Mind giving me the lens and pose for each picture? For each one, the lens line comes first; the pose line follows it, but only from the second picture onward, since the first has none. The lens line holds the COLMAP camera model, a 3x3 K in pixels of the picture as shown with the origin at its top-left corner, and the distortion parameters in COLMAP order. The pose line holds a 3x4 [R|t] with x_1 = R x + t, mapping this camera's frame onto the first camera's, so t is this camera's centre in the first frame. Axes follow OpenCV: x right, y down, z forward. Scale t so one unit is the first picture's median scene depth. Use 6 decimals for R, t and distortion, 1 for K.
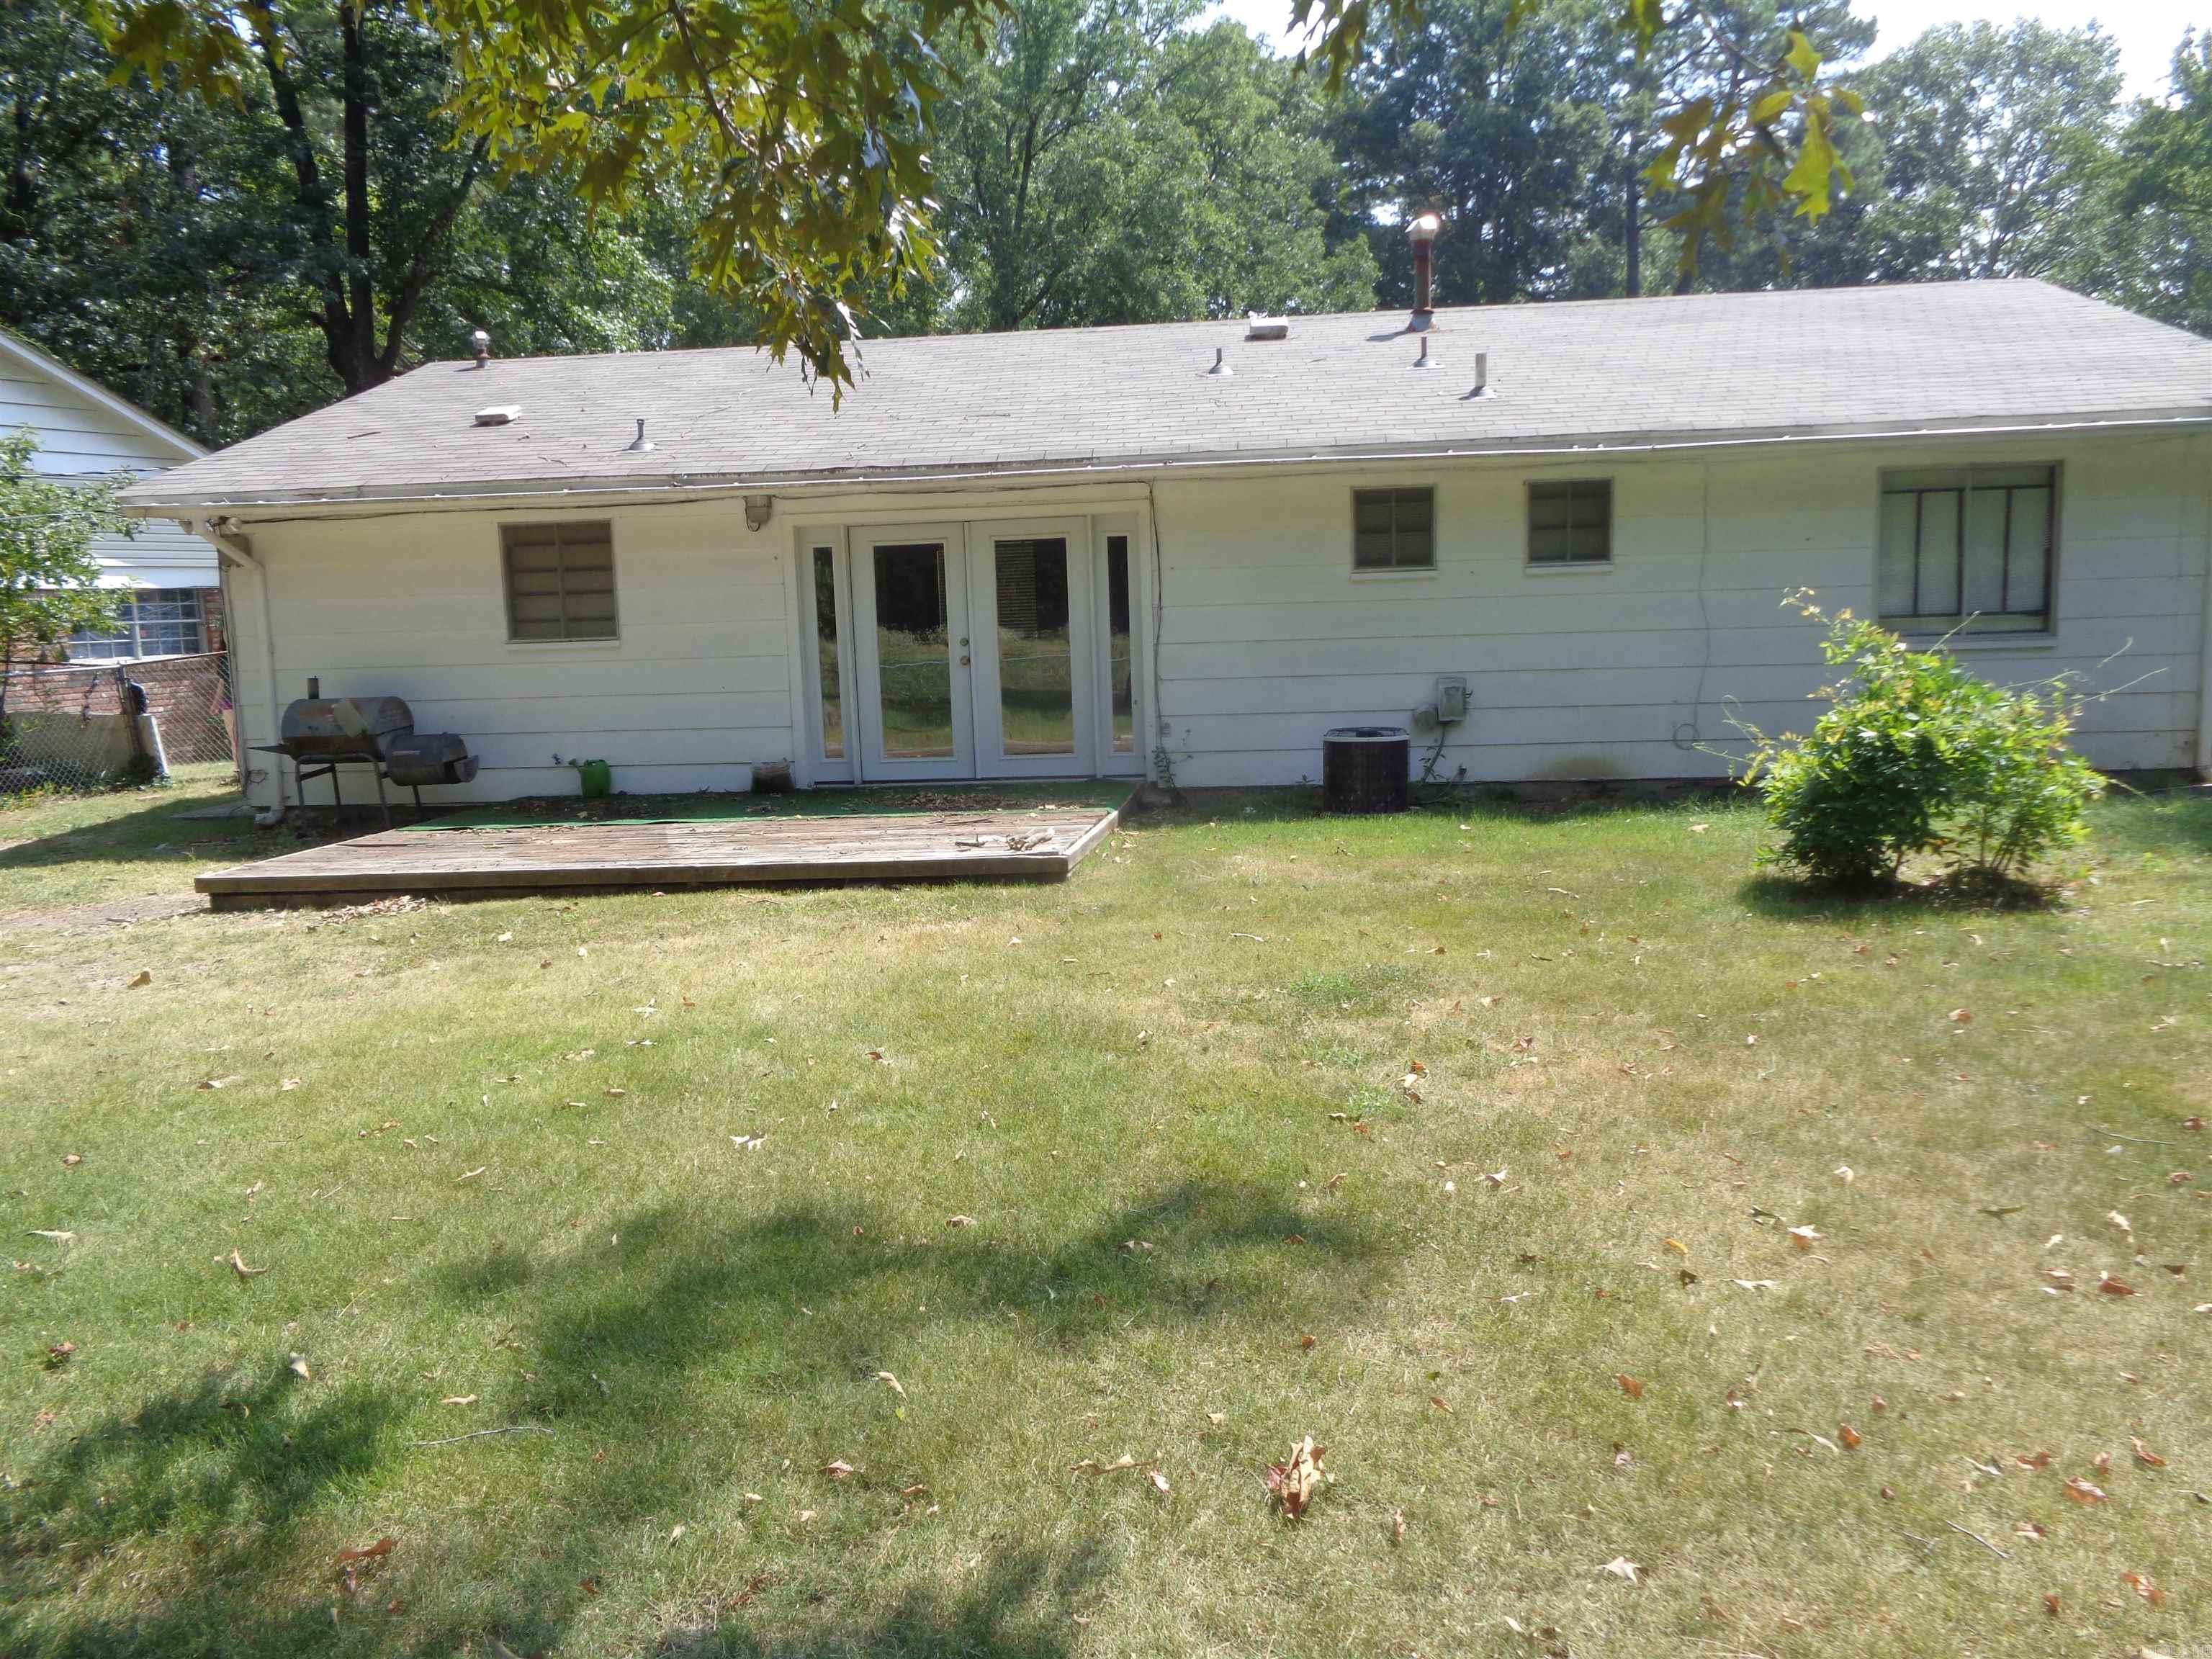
lens RADIAL K [[1662.0, 0, 1110.8], [0, 1662.0, 830.8], [0, 0, 1]] dist [-0.008114, 0.002909]
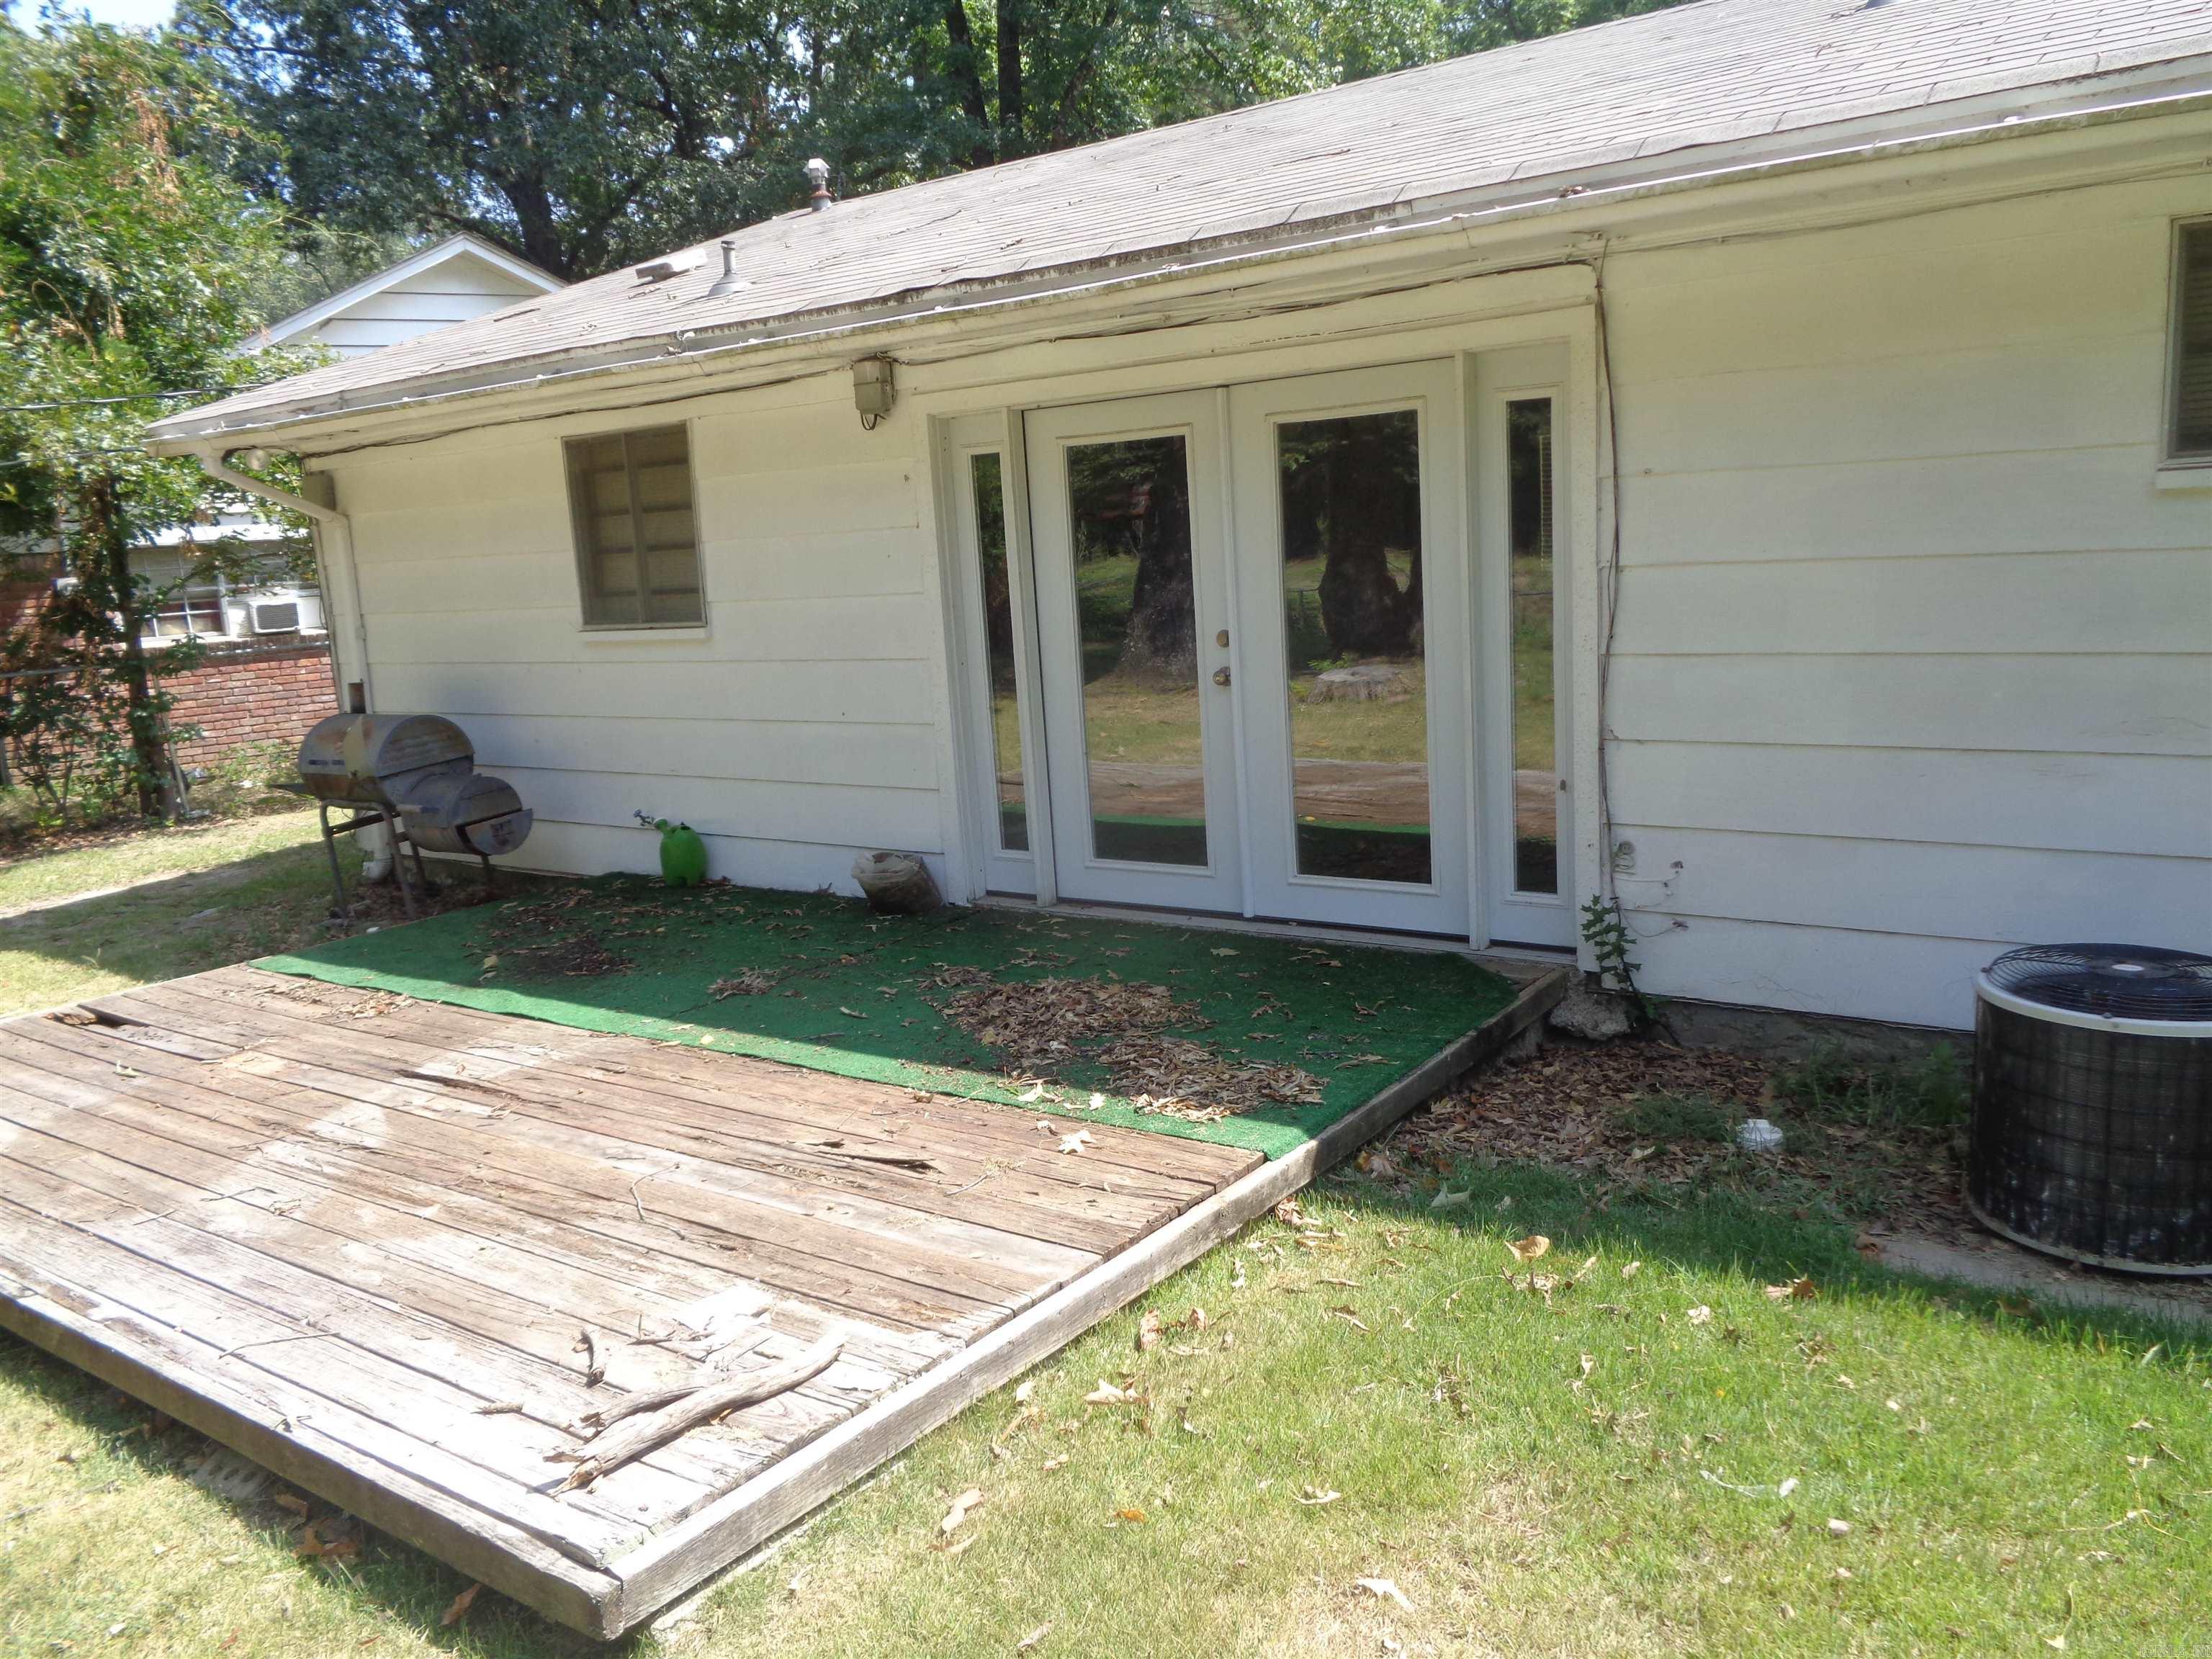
lens RADIAL K [[1662.0, 0, 1096.3], [0, 1662.0, 827.9], [0, 0, 1]] dist [-0.008114, 0.002909]
pose [[0.872385, 0.064286, -0.484573, 0.118492], [-0.032241, 0.996723, 0.074187, -0.093763], [0.487755, -0.049096, 0.871599, 0.558626]]
